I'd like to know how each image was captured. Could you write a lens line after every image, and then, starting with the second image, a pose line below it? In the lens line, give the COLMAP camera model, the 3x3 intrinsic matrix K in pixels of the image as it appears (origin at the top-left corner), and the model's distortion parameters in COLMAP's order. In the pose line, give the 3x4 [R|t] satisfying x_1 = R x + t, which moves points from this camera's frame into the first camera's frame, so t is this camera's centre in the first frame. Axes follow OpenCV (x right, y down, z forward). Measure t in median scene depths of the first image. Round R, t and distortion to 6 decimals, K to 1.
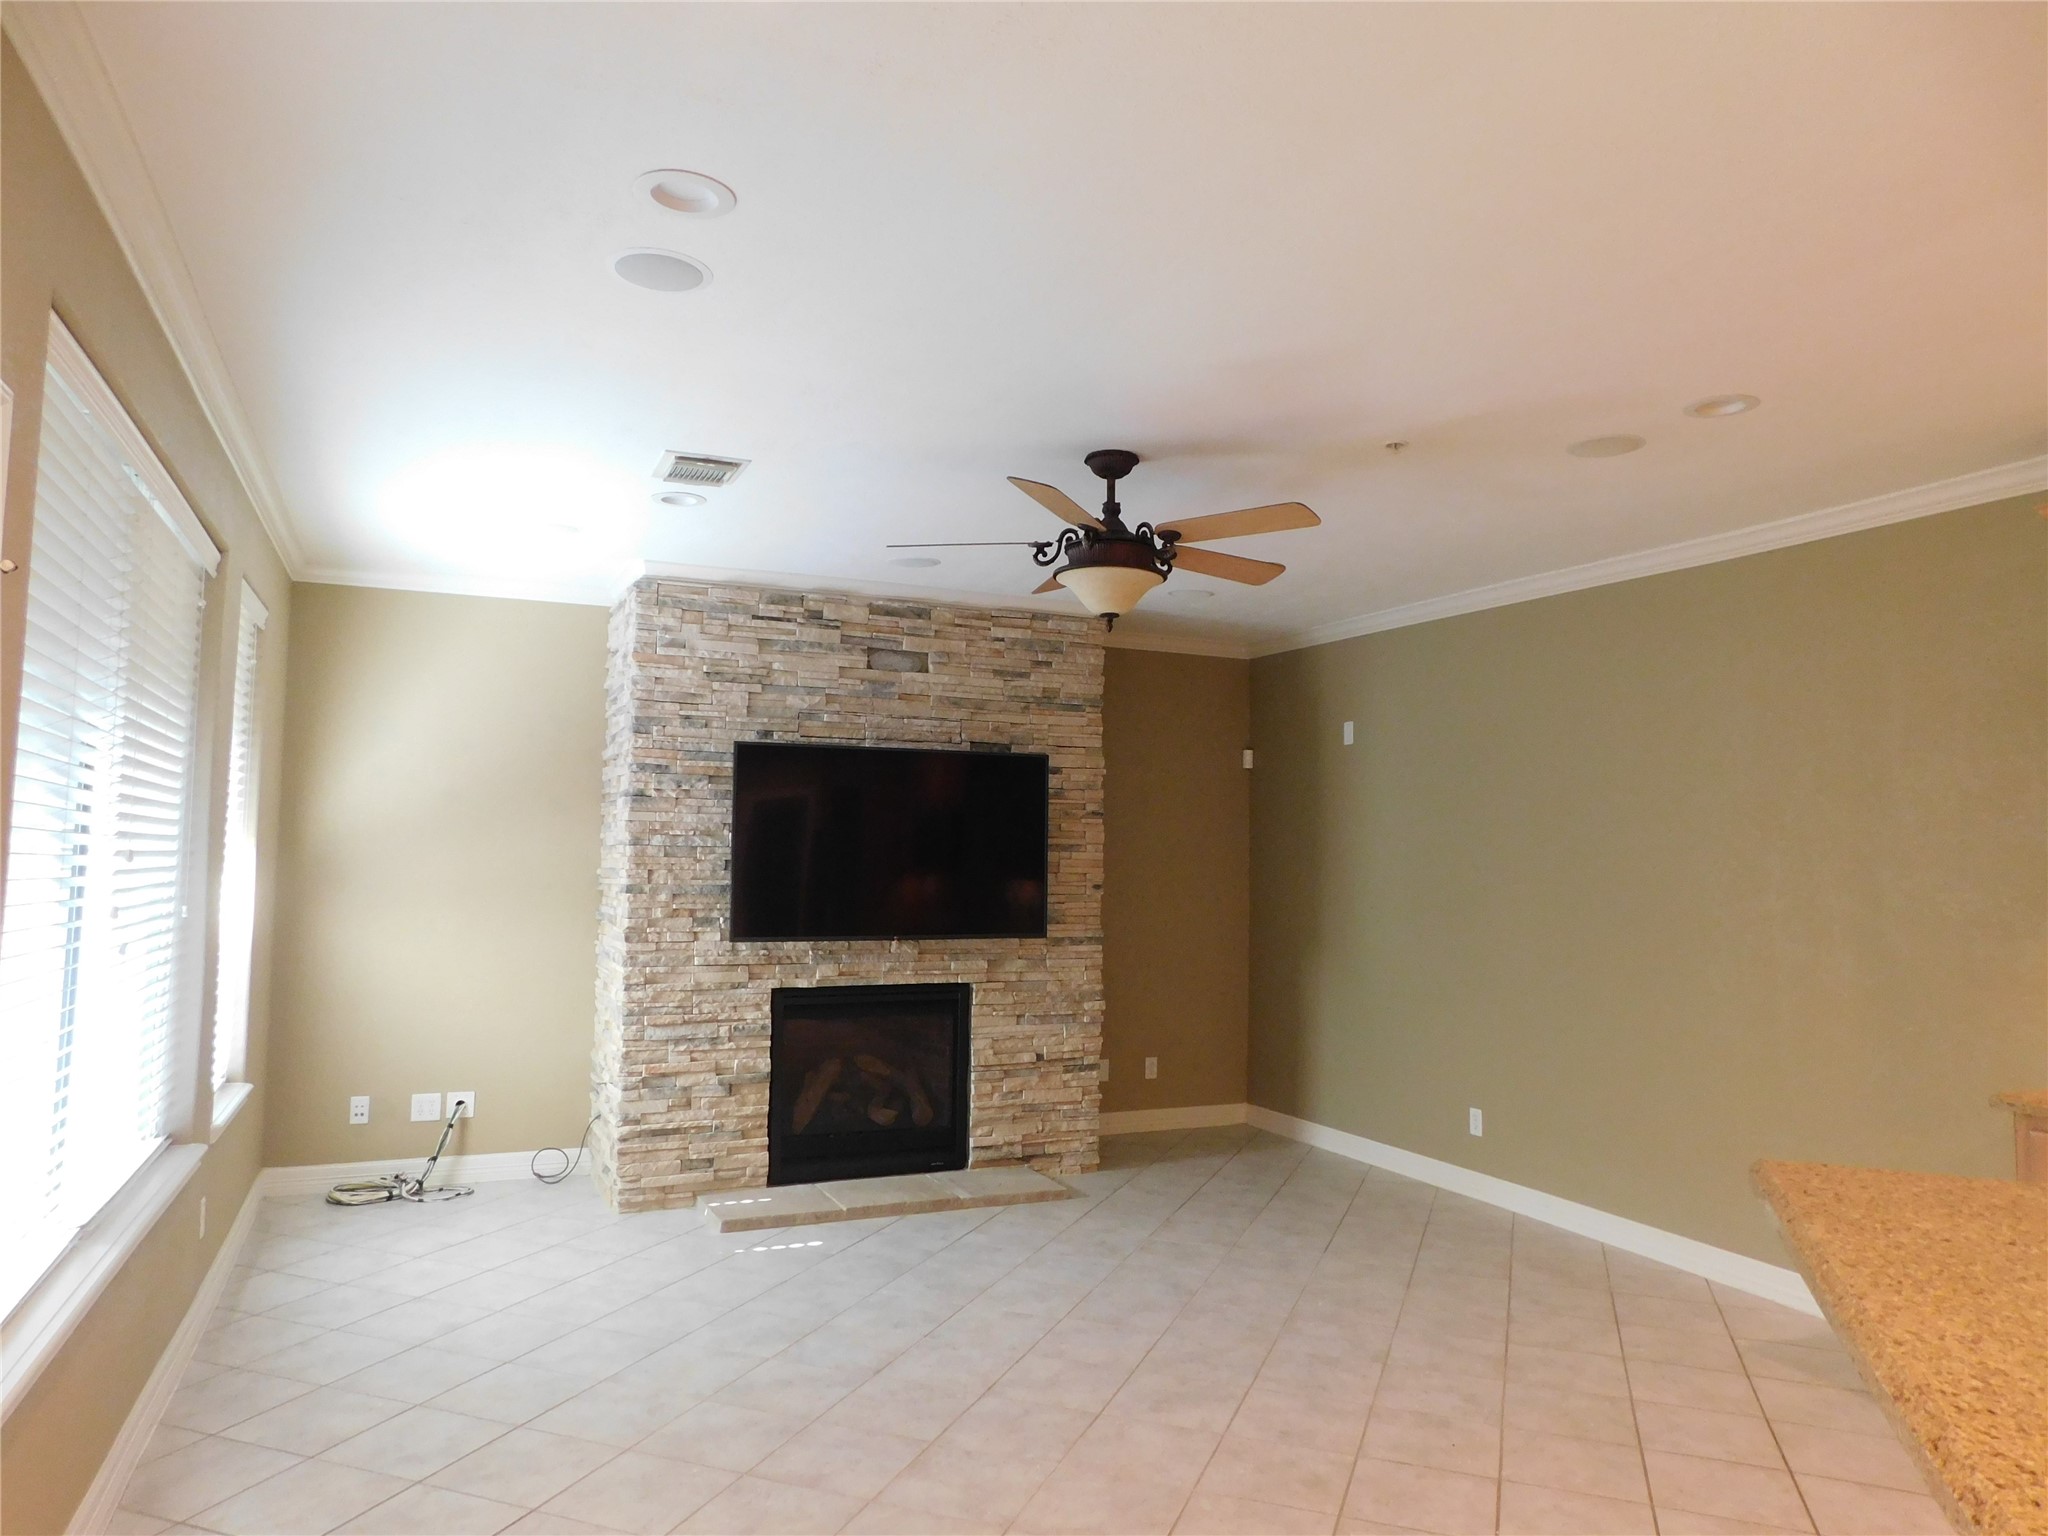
lens RADIAL K [[1365.2, 0, 1014.7], [0, 1365.2, 769.6], [0, 0, 1]] dist [-0.069402, 0.065614]
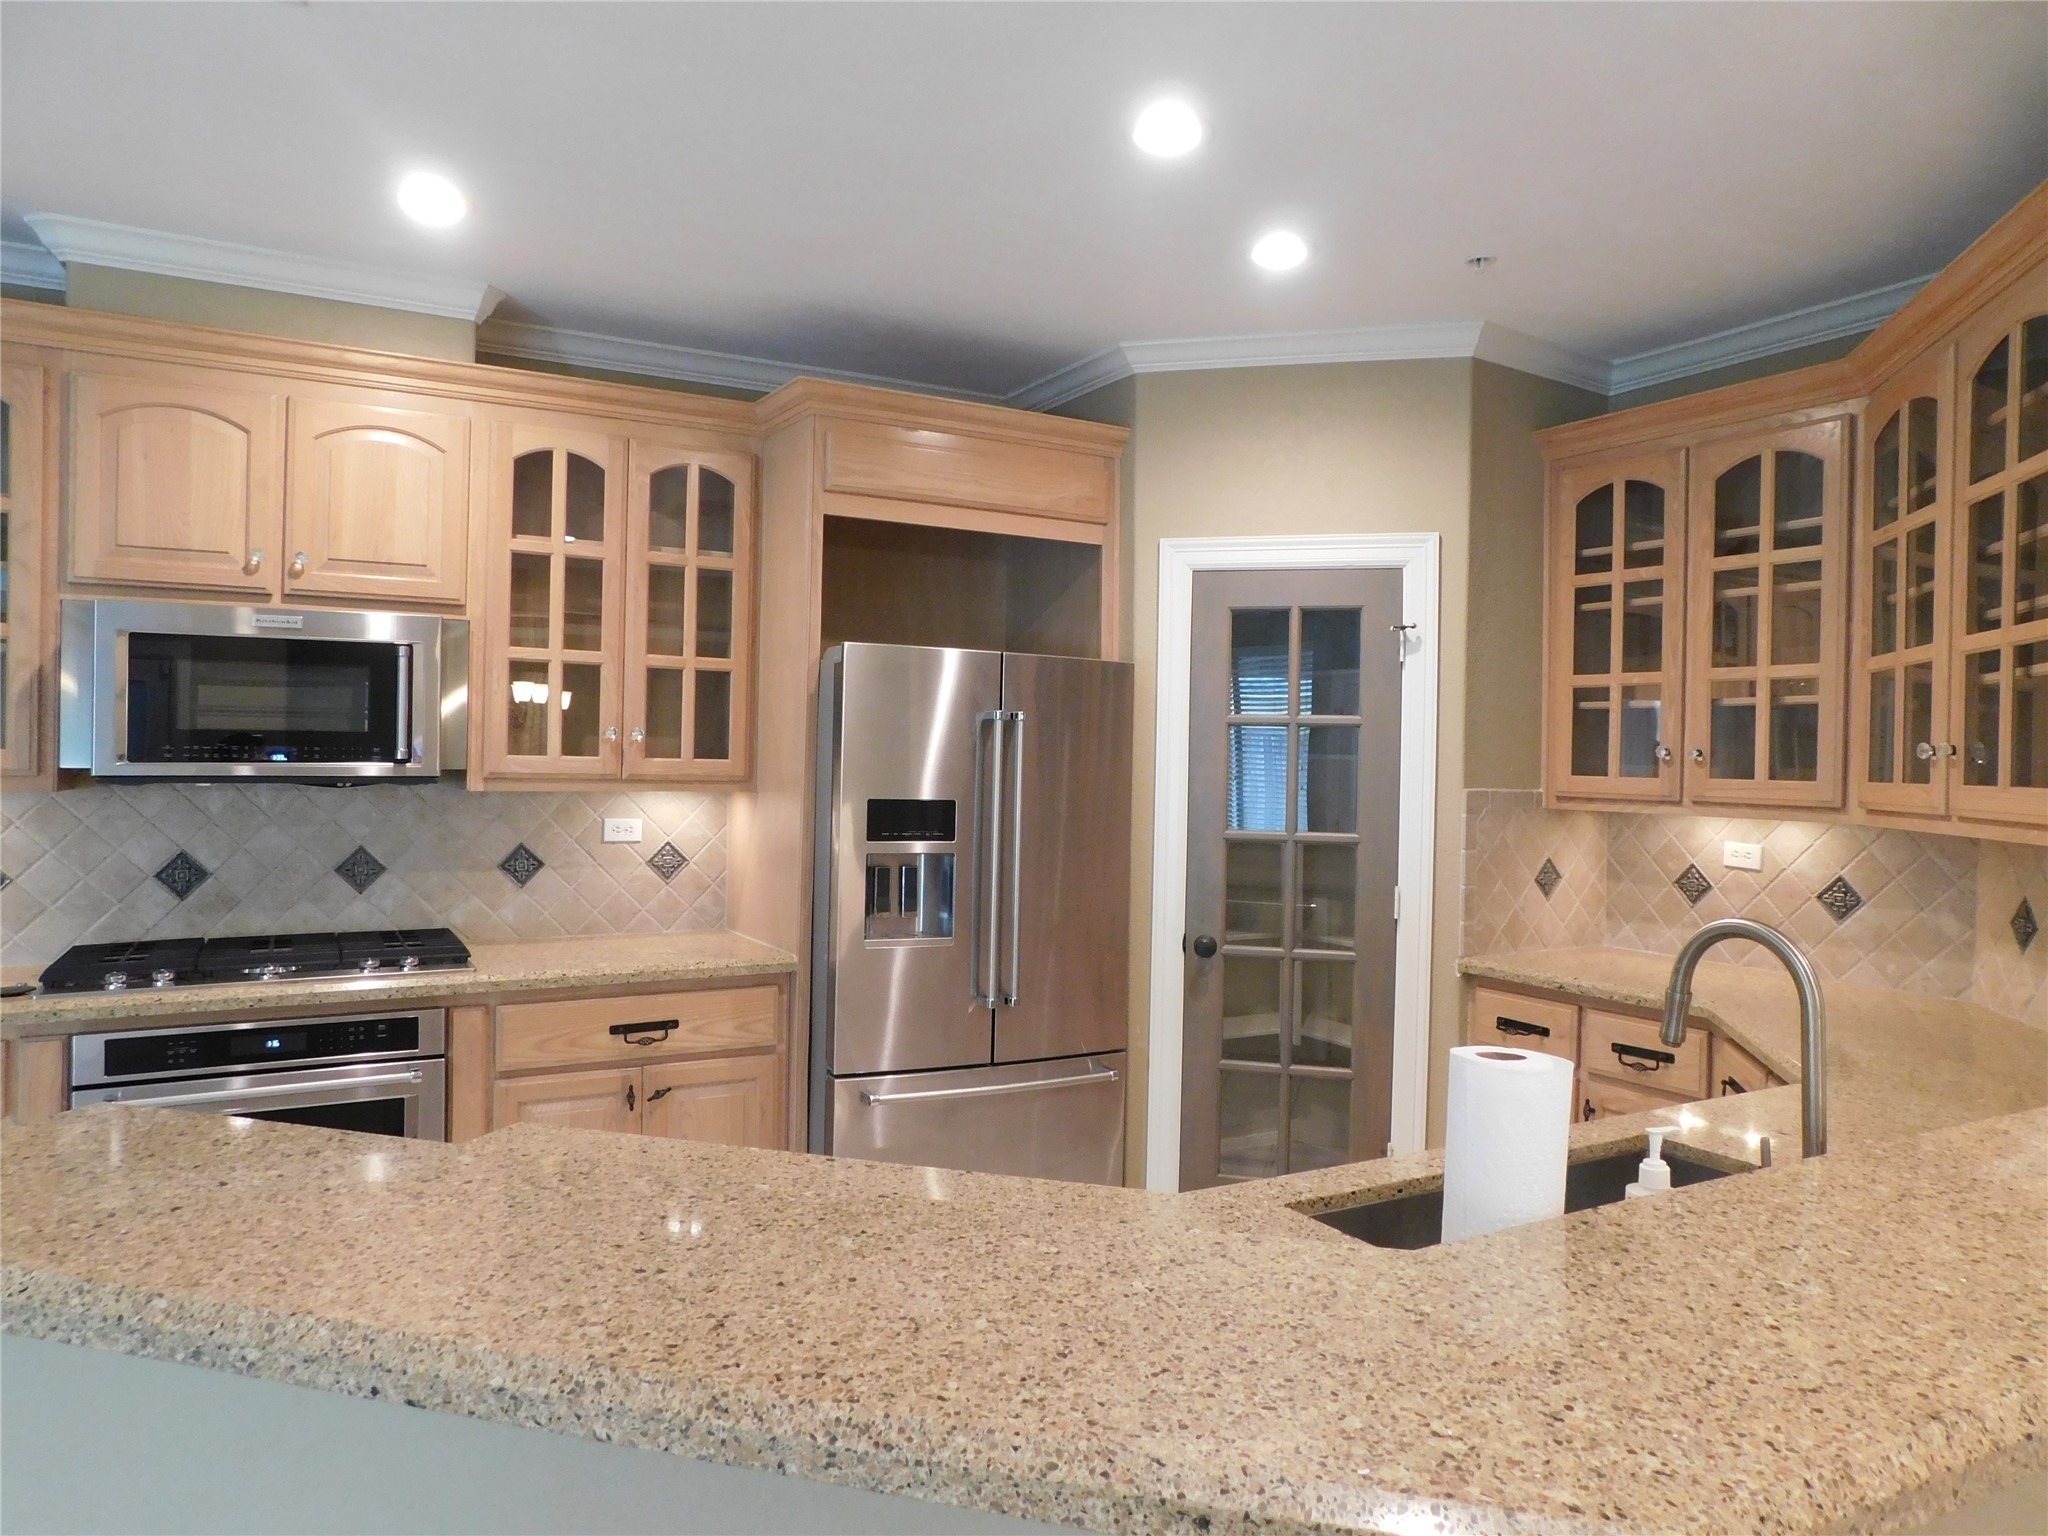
lens RADIAL K [[1365.2, 0, 1014.7], [0, 1365.2, 769.6], [0, 0, 1]] dist [-0.069402, 0.065614]
pose [[-0.108368, -0.029489, 0.993673, -0.151343], [-0.082254, 0.996398, 0.020599, 0.065093], [-0.990702, -0.079502, -0.110403, 0.872150]]
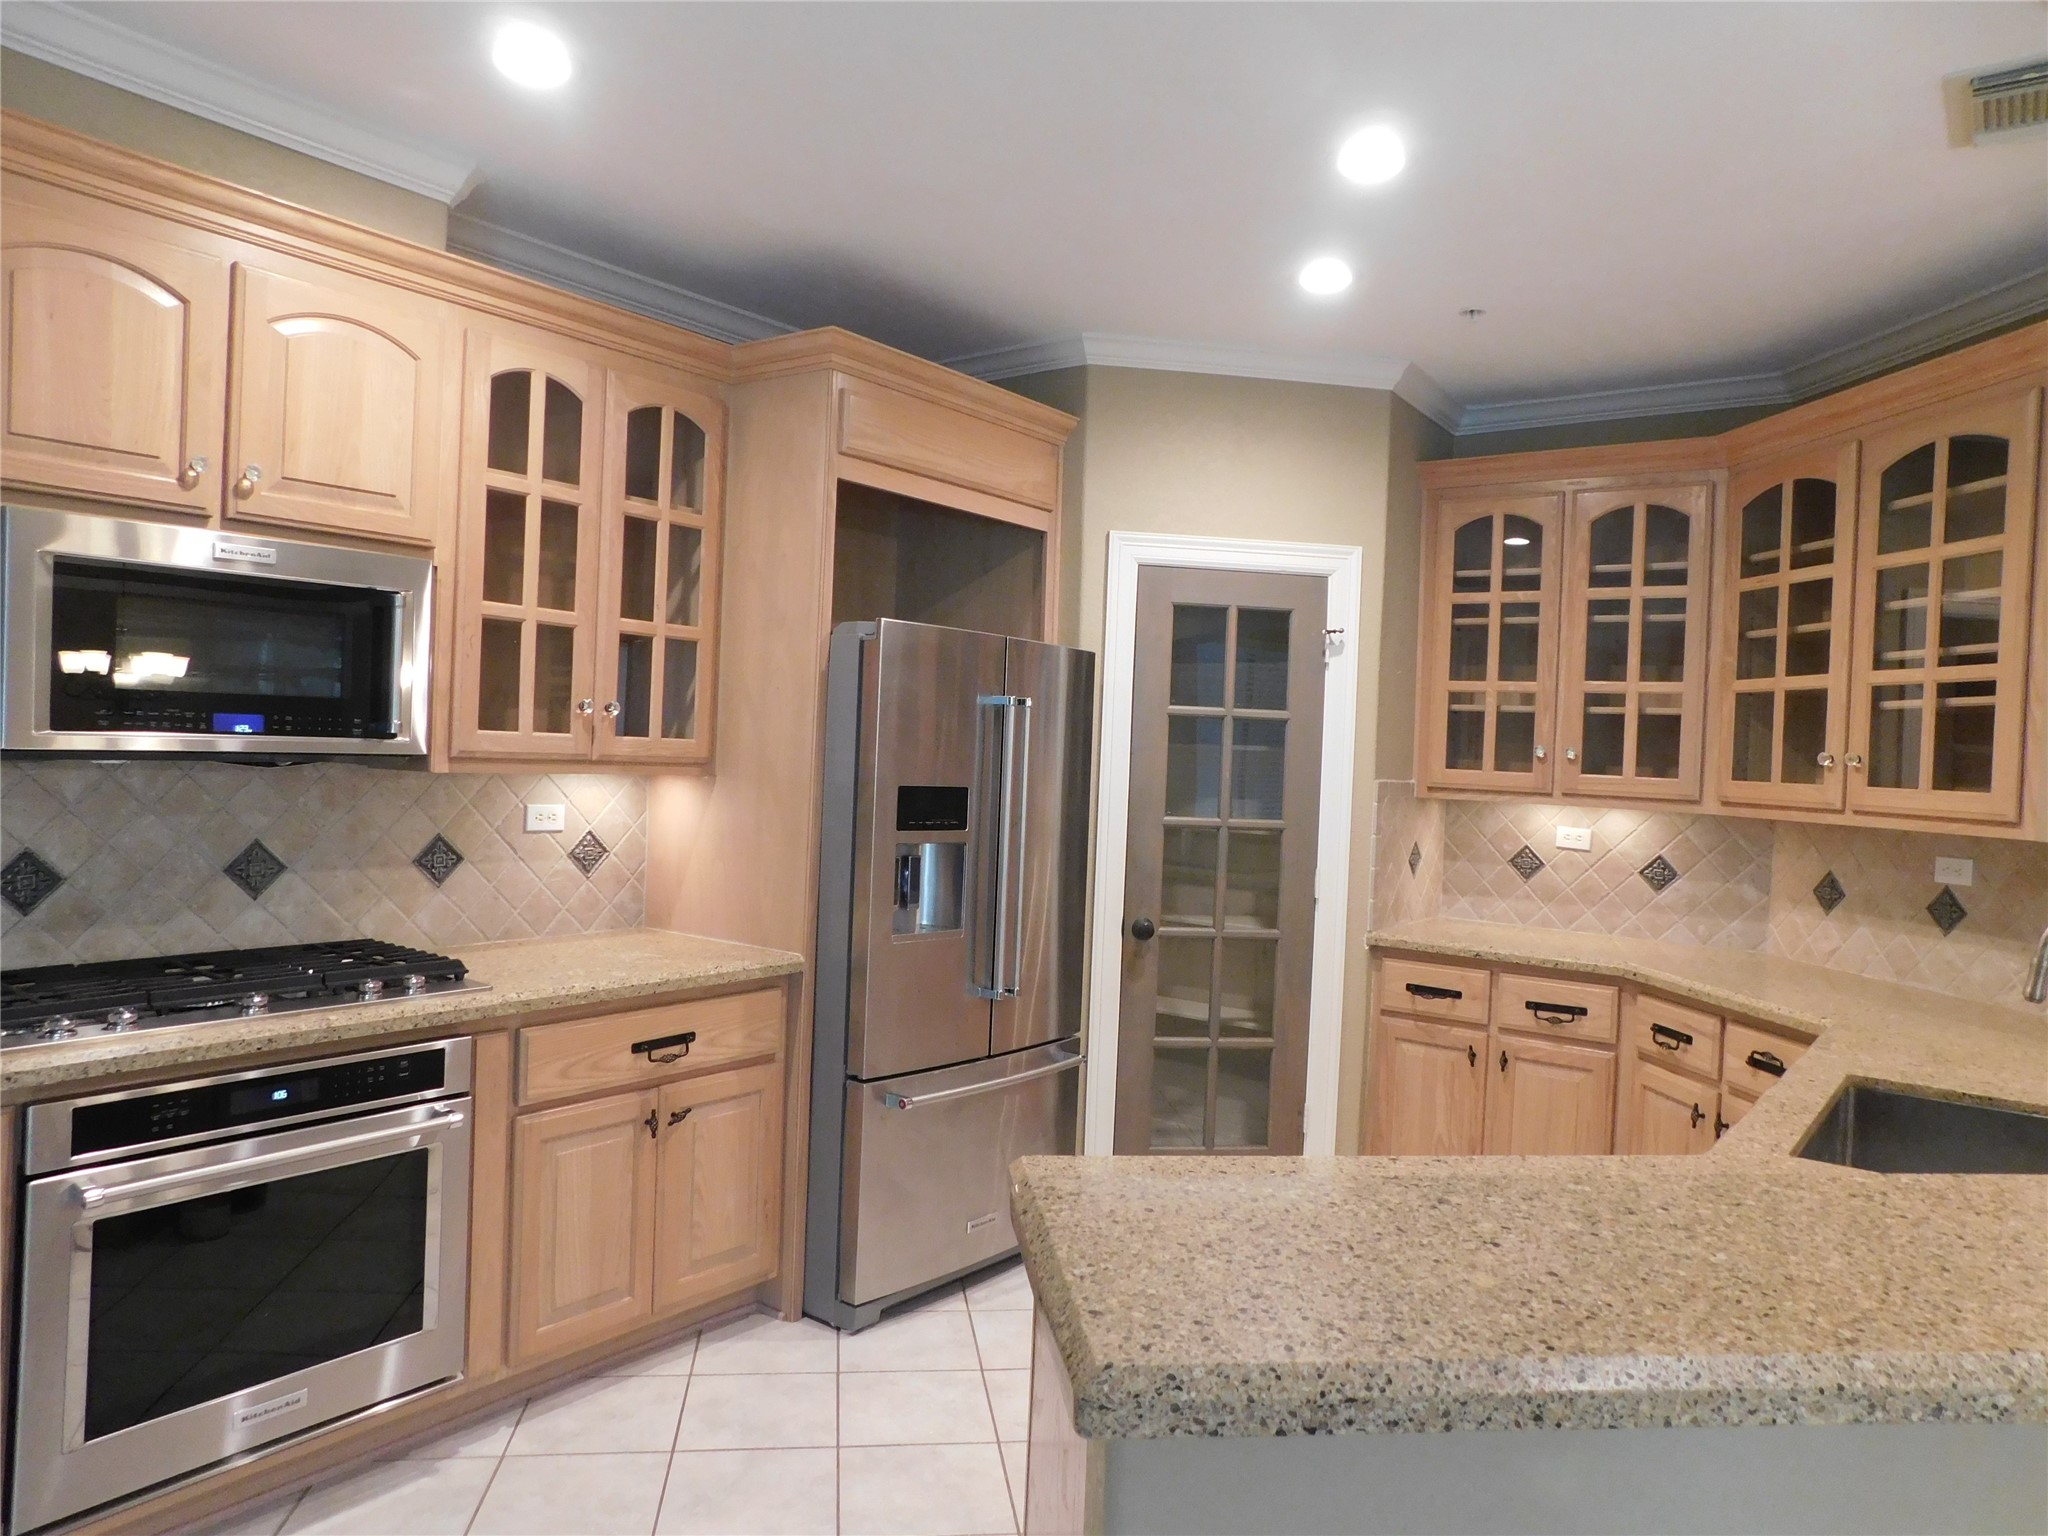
lens RADIAL K [[1365.2, 0, 1014.7], [0, 1365.2, 769.6], [0, 0, 1]] dist [-0.069402, 0.065614]
pose [[-0.486848, -0.050741, 0.872012, 0.347127], [-0.102570, 0.994726, 0.000616, 0.173351], [-0.867444, -0.089142, -0.489484, 2.231859]]
